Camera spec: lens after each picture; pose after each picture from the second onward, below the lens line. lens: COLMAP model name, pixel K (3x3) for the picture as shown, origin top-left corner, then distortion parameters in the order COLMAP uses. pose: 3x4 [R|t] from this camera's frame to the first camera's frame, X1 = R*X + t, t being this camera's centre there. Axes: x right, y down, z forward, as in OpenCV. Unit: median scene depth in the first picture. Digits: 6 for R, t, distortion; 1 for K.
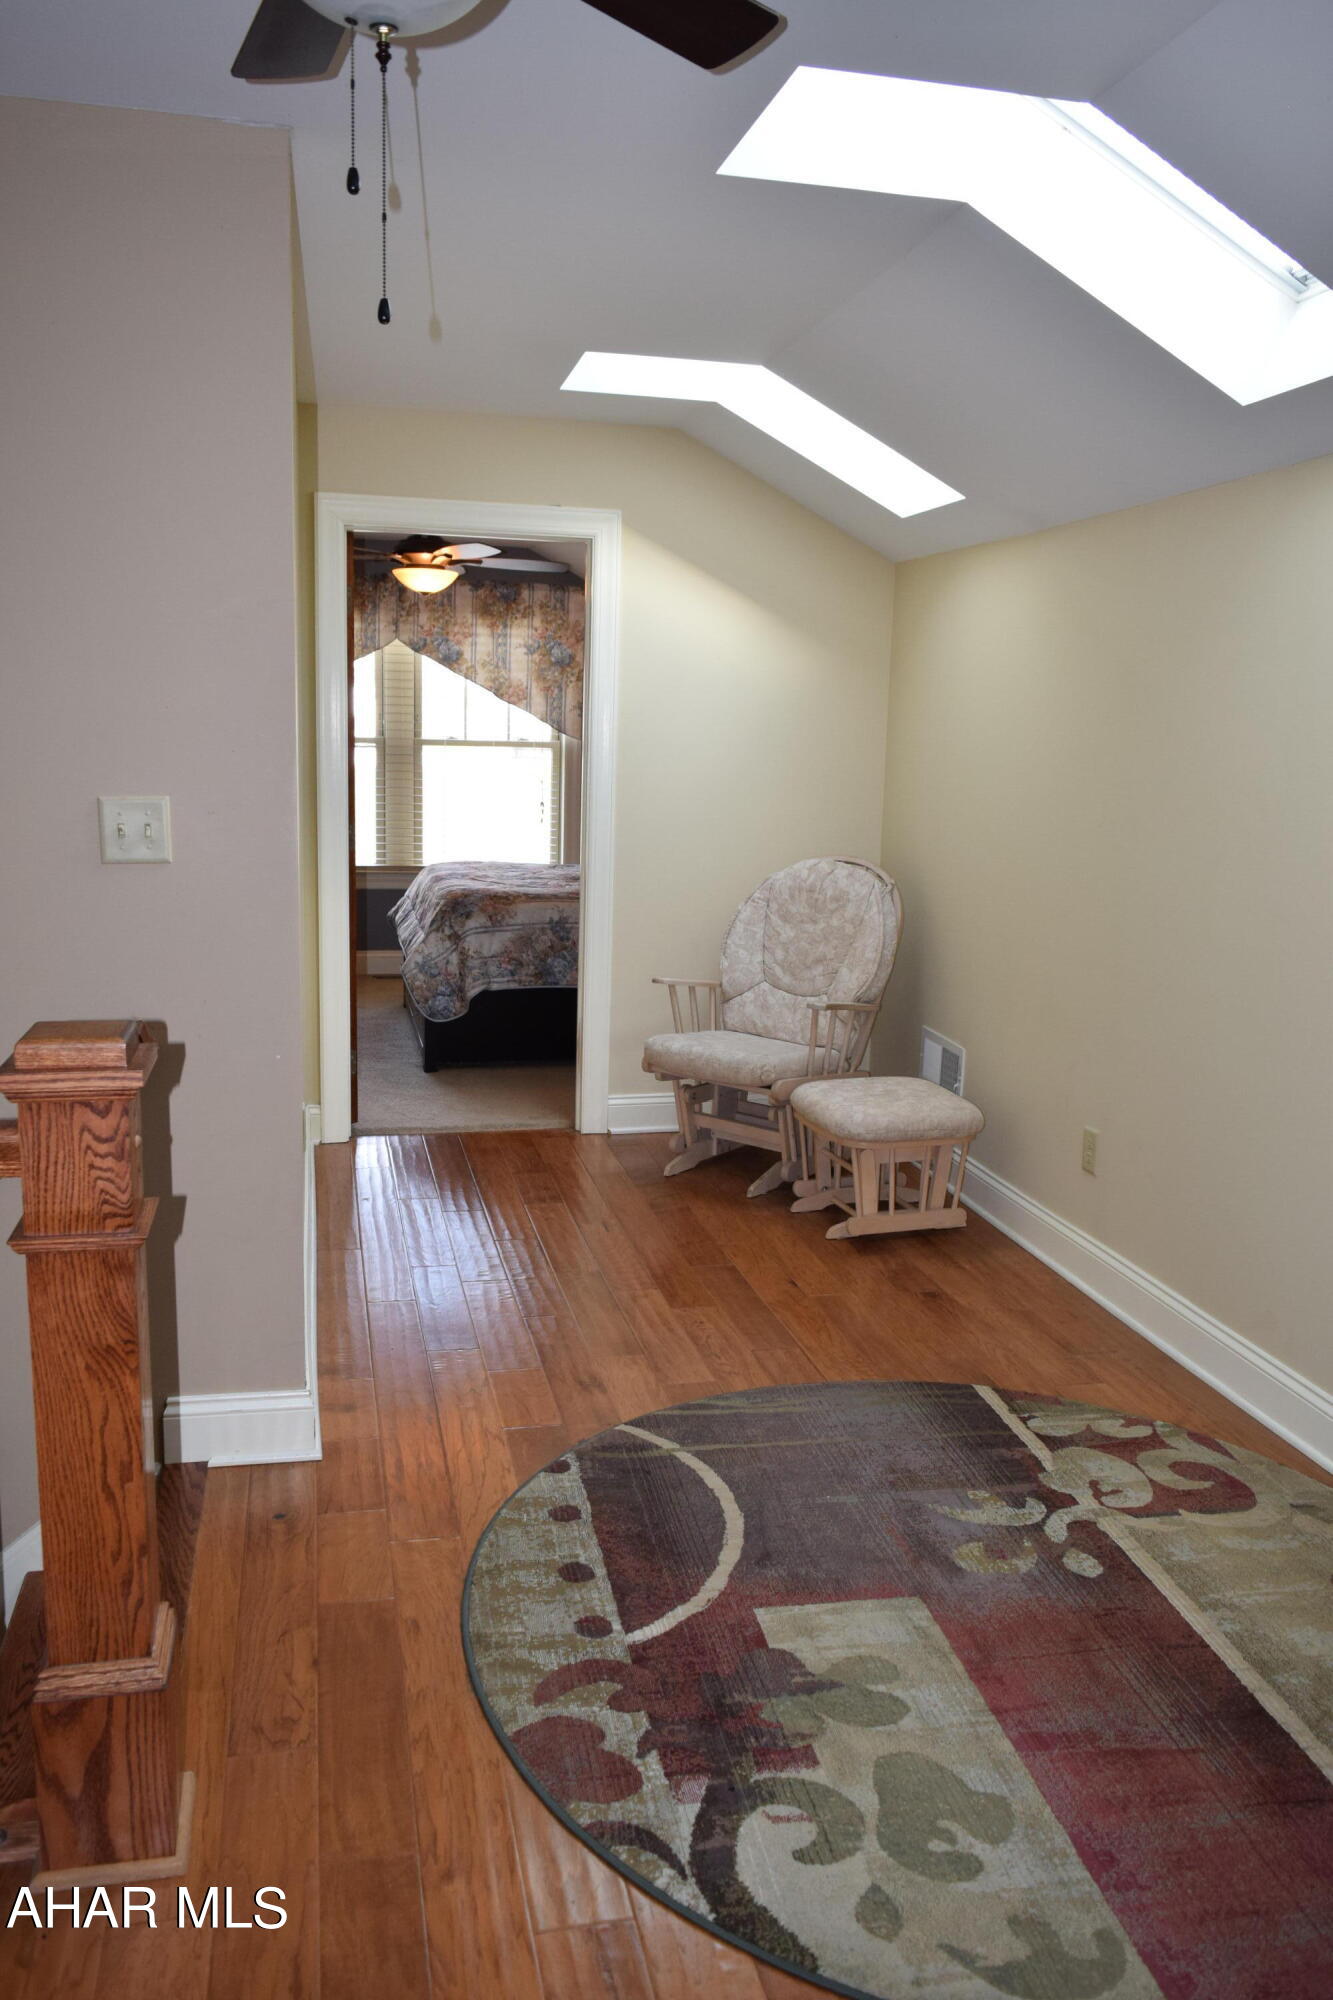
lens RADIAL K [[1549.0, 0, 666.5], [0, 1549.0, 1001.8], [0, 0, 1]] dist [-0.016597, 0.011835]
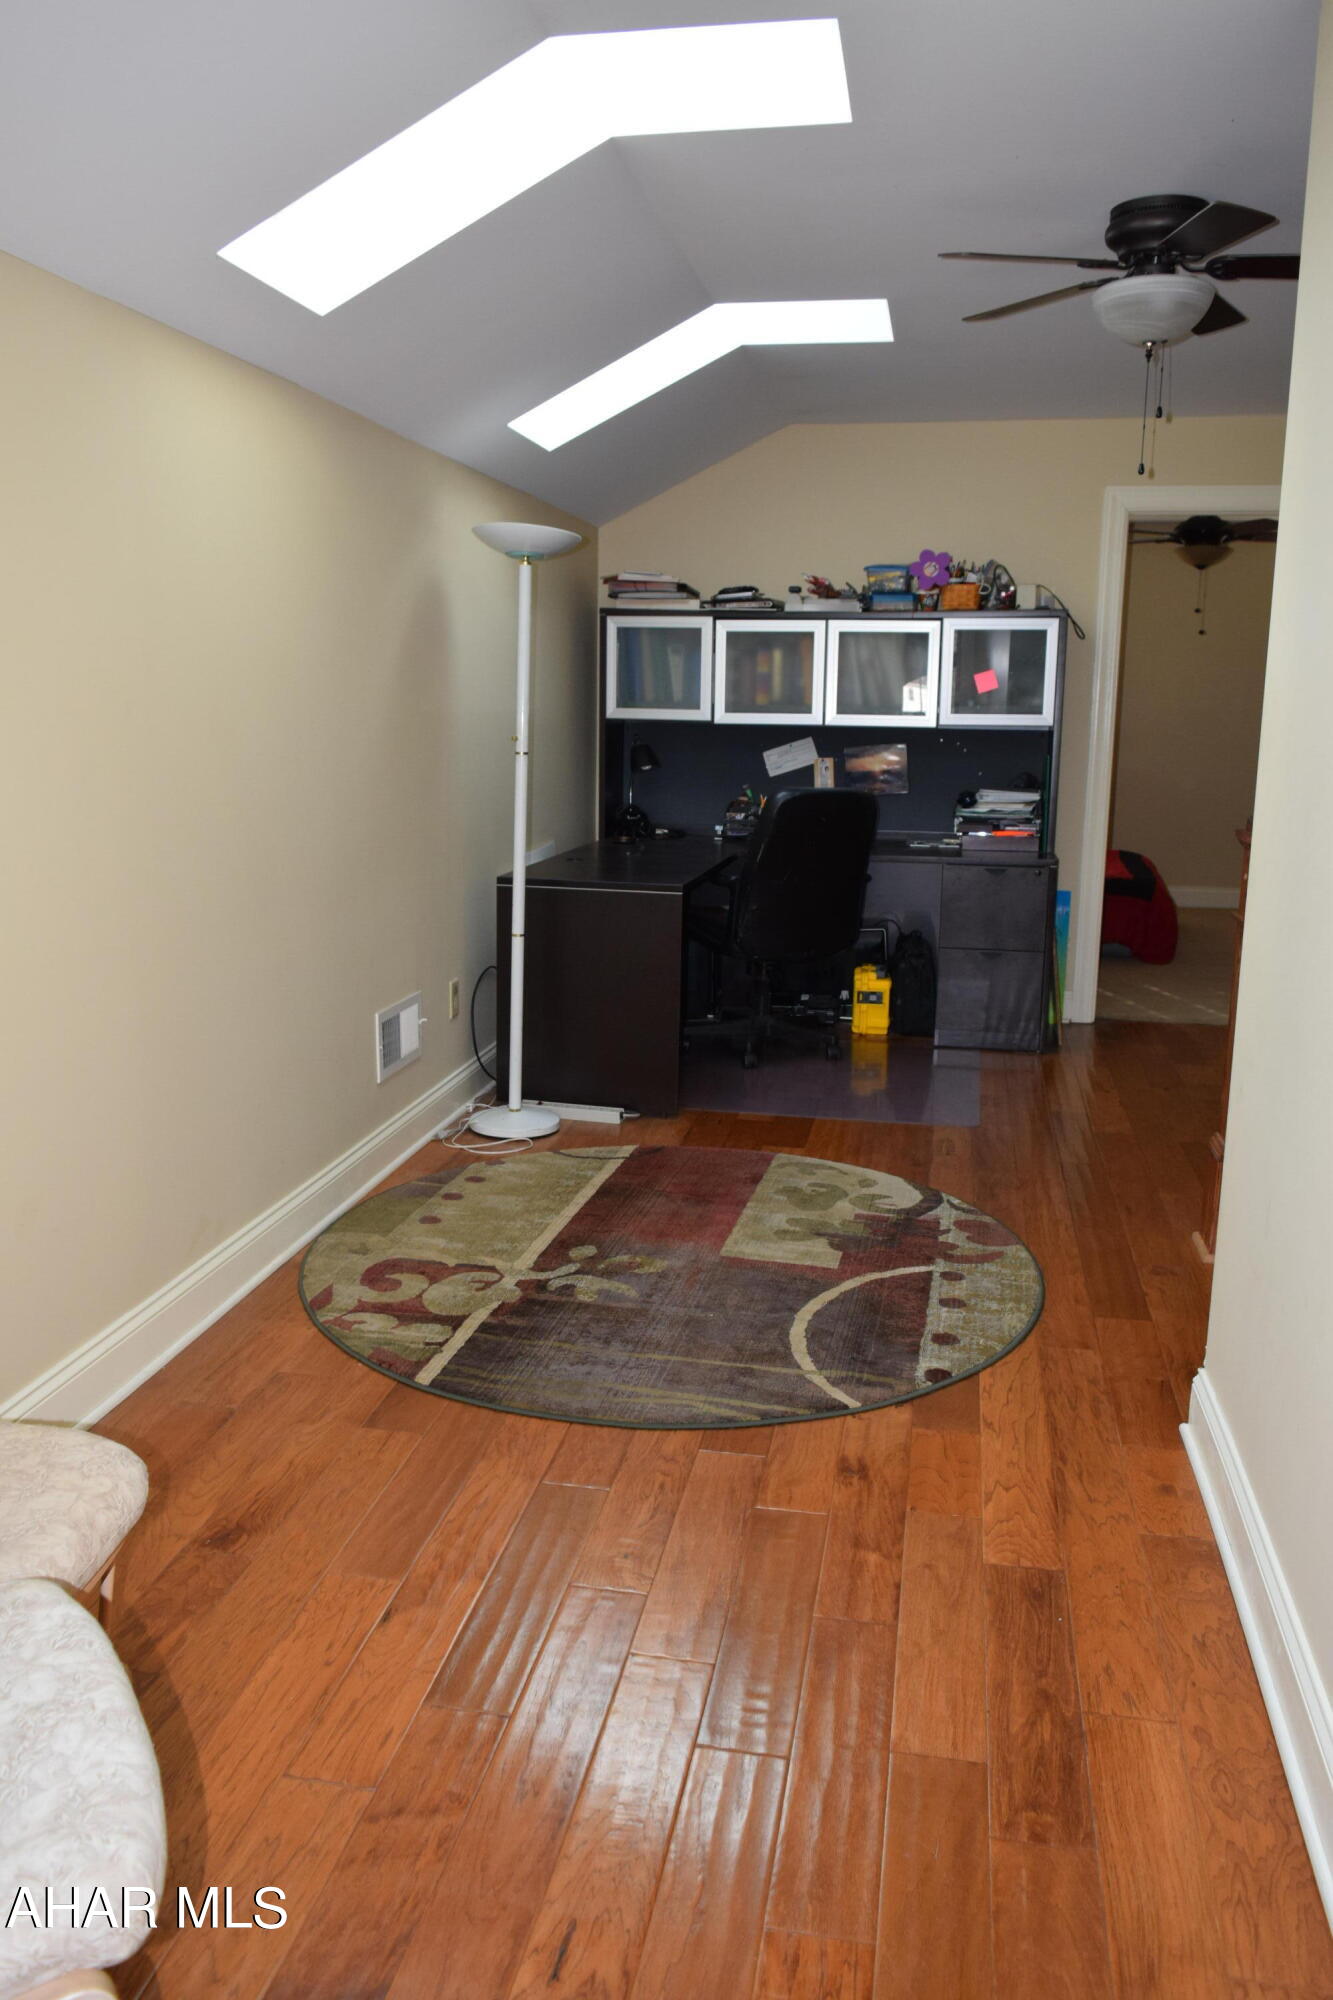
lens RADIAL K [[1549.0, 0, 666.1], [0, 1549.0, 998.5], [0, 0, 1]] dist [-0.016597, 0.011835]
pose [[-0.916971, -0.120686, 0.380261, -0.295610], [0.025335, 0.933608, 0.357399, -0.337246], [-0.398148, 0.337359, -0.853034, 2.072989]]
